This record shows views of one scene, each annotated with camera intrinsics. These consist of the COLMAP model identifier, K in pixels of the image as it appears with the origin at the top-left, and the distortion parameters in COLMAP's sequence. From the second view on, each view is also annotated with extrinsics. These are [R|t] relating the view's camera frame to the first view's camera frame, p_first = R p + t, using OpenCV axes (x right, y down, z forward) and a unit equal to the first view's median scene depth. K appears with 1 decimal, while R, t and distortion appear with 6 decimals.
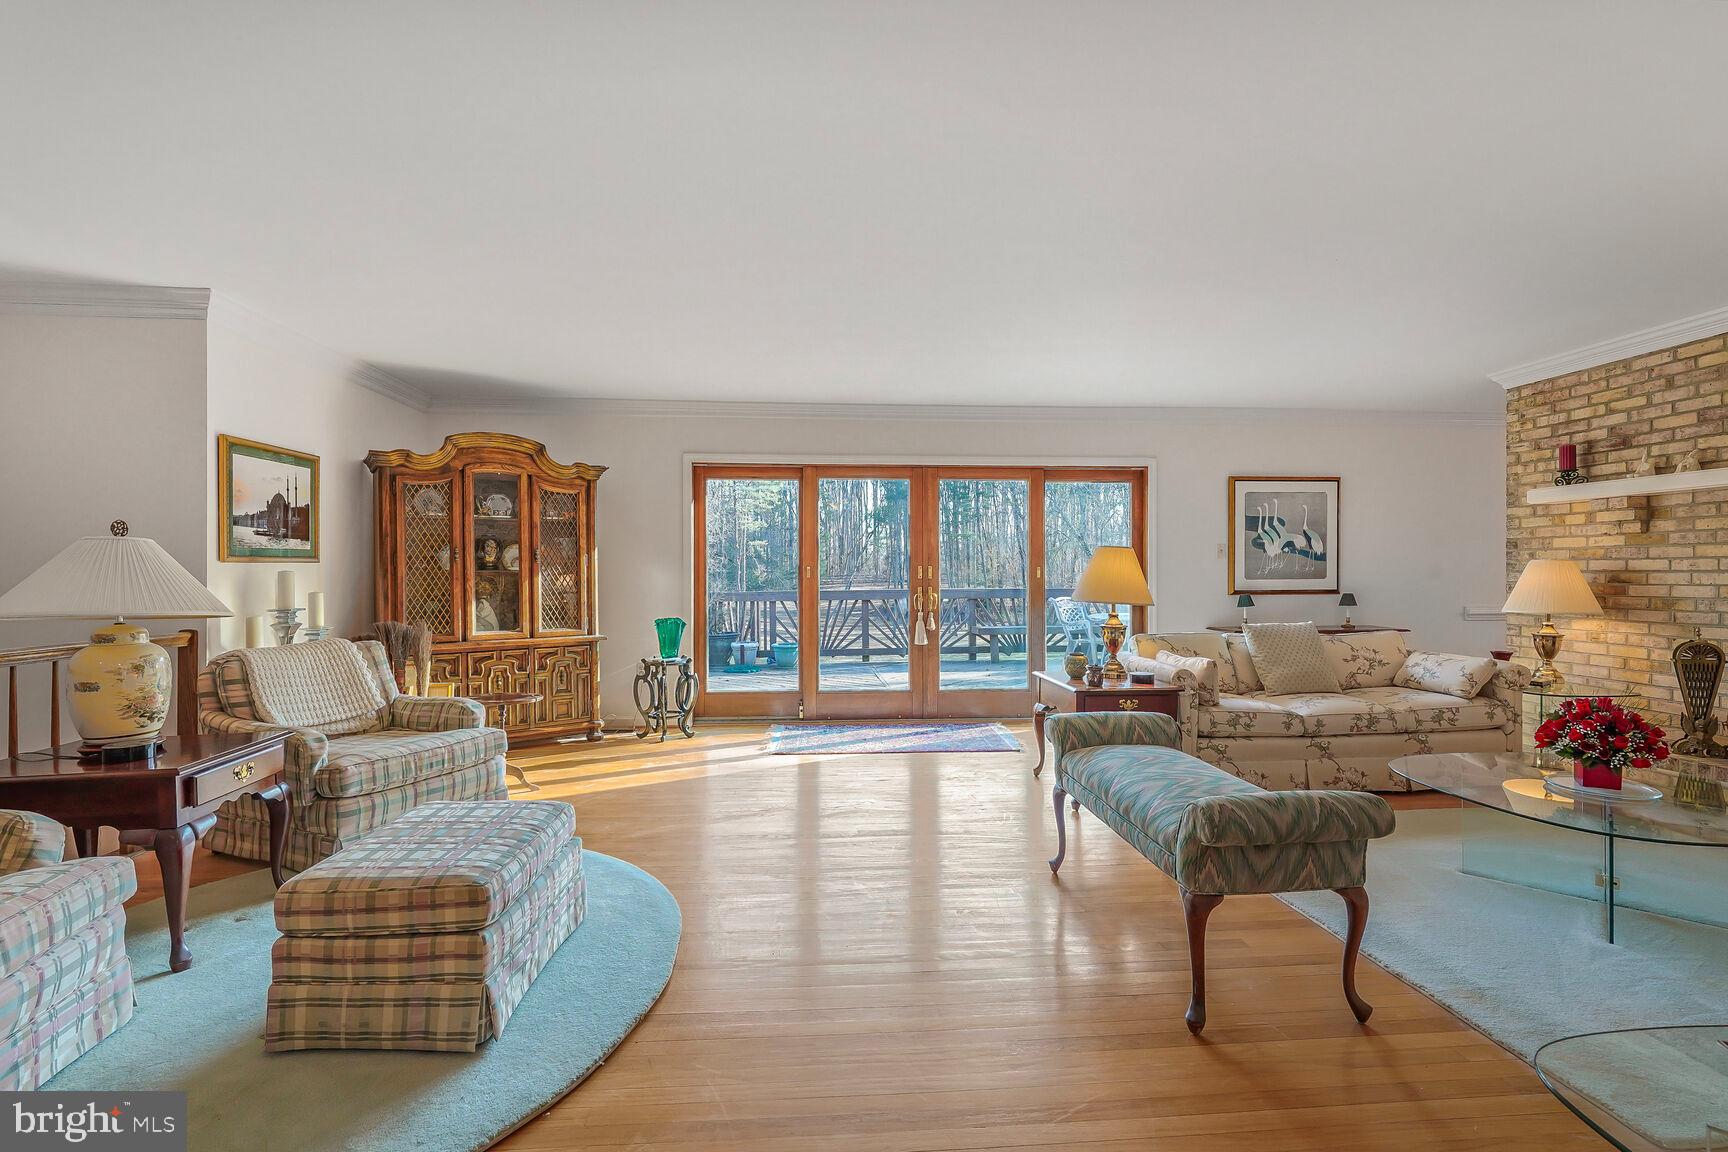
lens RADIAL K [[764.9, 0, 863.3], [0, 764.9, 577.6], [0, 0, 1]] dist [-0.004953, 0.002466]
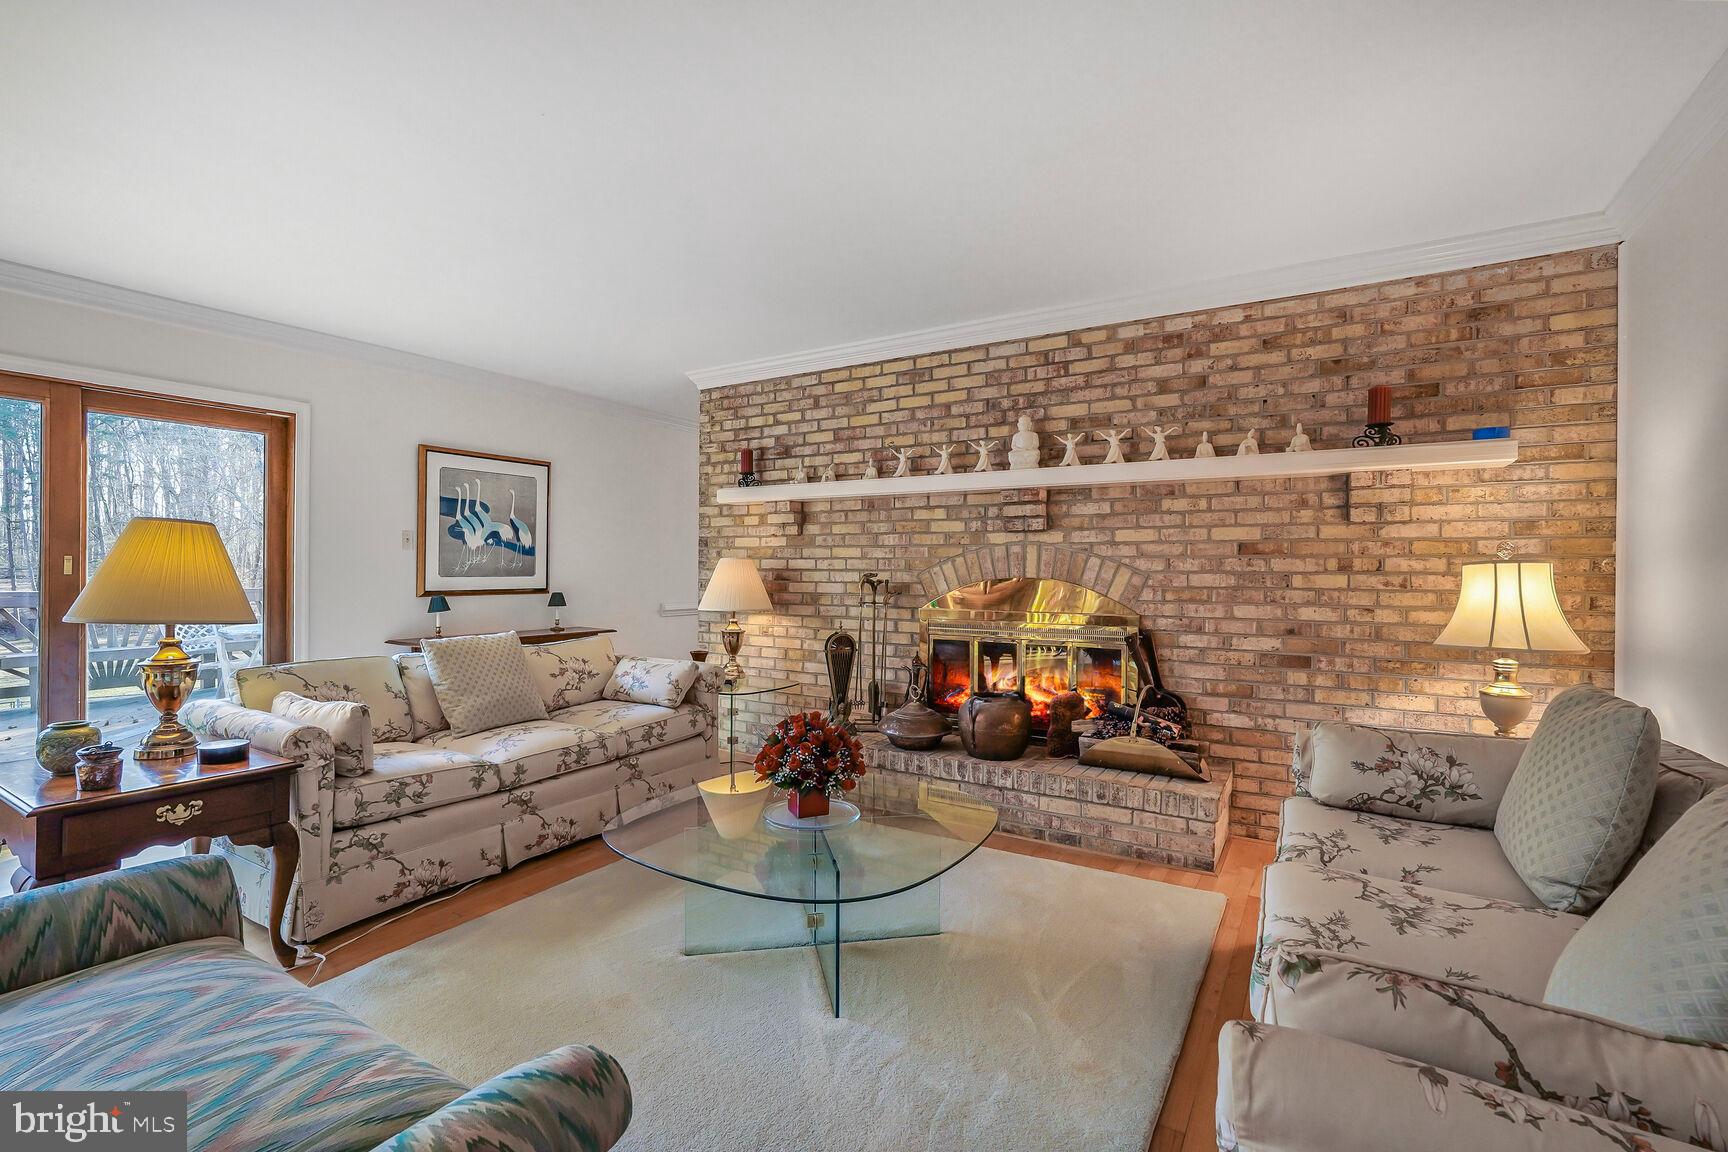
lens RADIAL K [[764.9, 0, 854.4], [0, 764.9, 569.0], [0, 0, 1]] dist [-0.004953, 0.002466]
pose [[0.595797, 0.007295, 0.803102, 0.176270], [-0.002256, 0.999970, -0.007410, -0.001553], [-0.803132, 0.002603, 0.595796, 0.268652]]
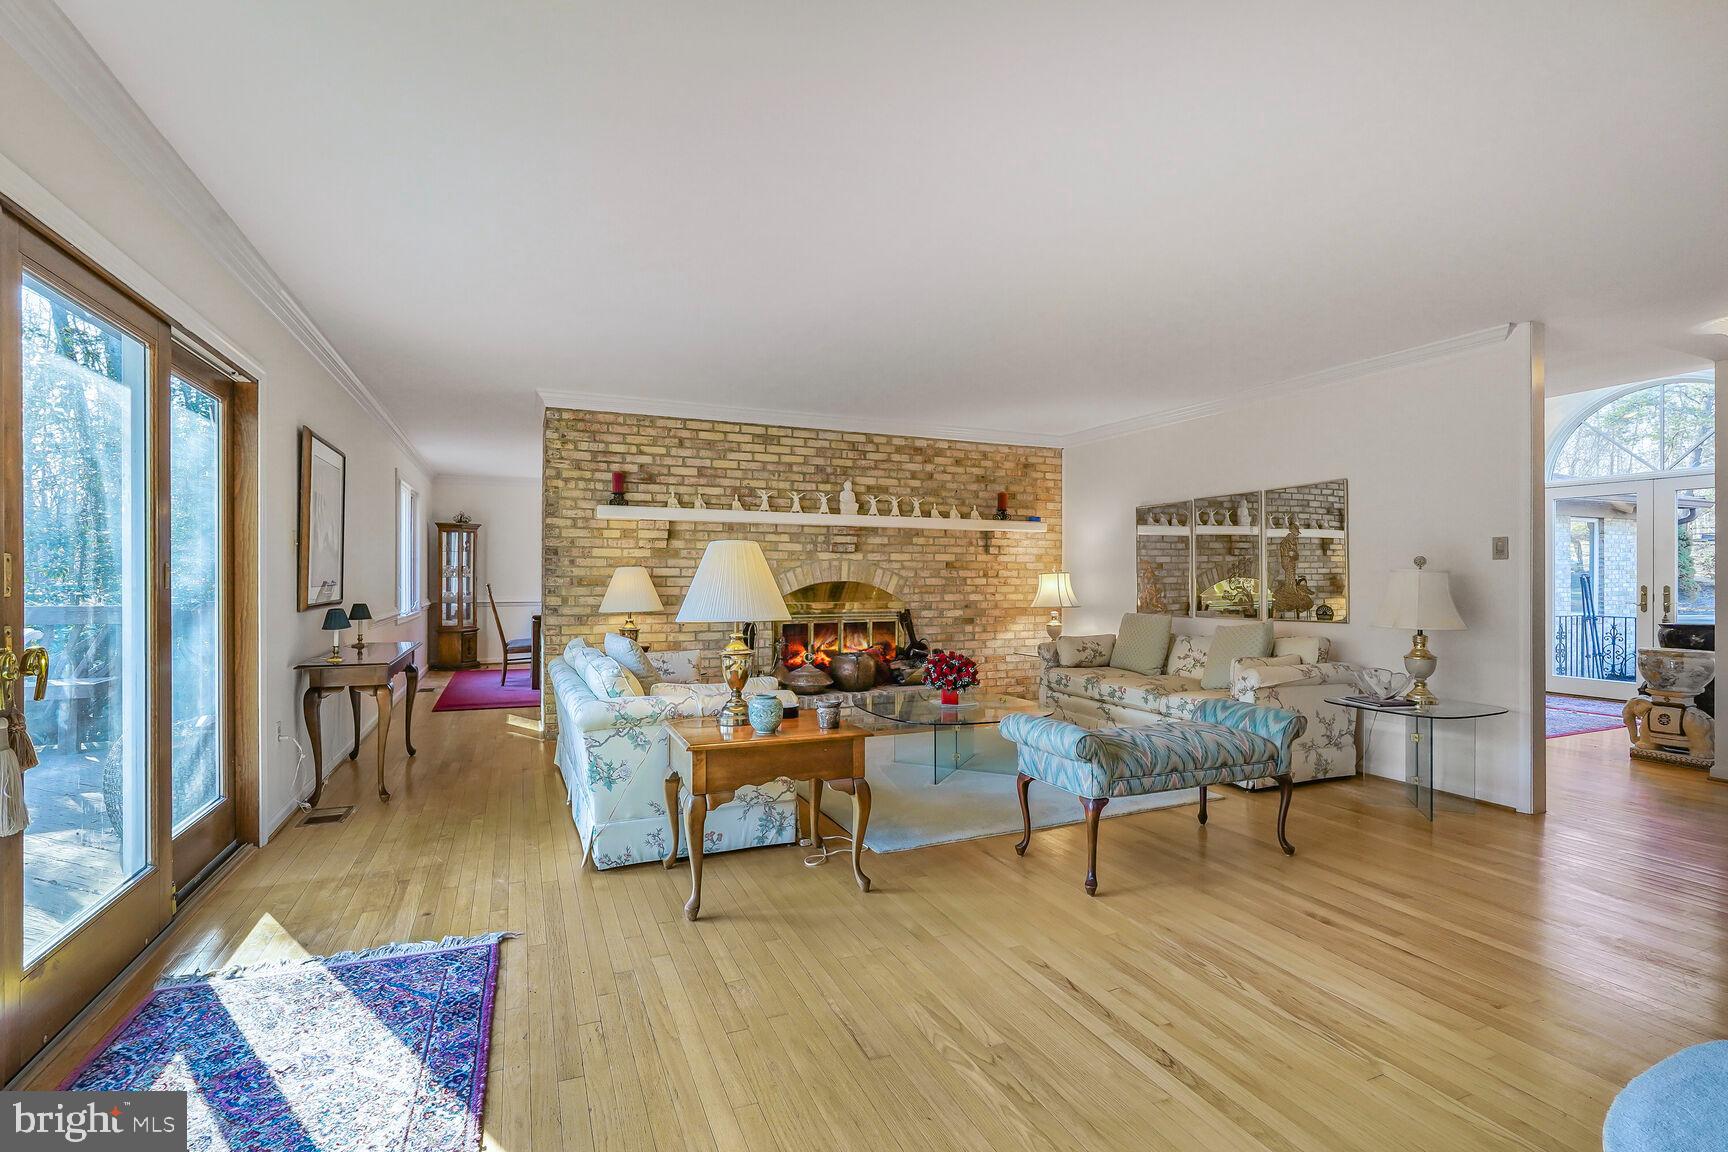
lens RADIAL K [[825.8, 0, 871.5], [0, 825.8, 576.2], [0, 0, 1]] dist [0.003599, 0.000010]
pose [[-0.330296, -0.007251, 0.943849, -0.473898], [0.000227, 0.999970, 0.007761, -0.020040], [-0.943877, 0.002778, -0.330285, 1.111313]]
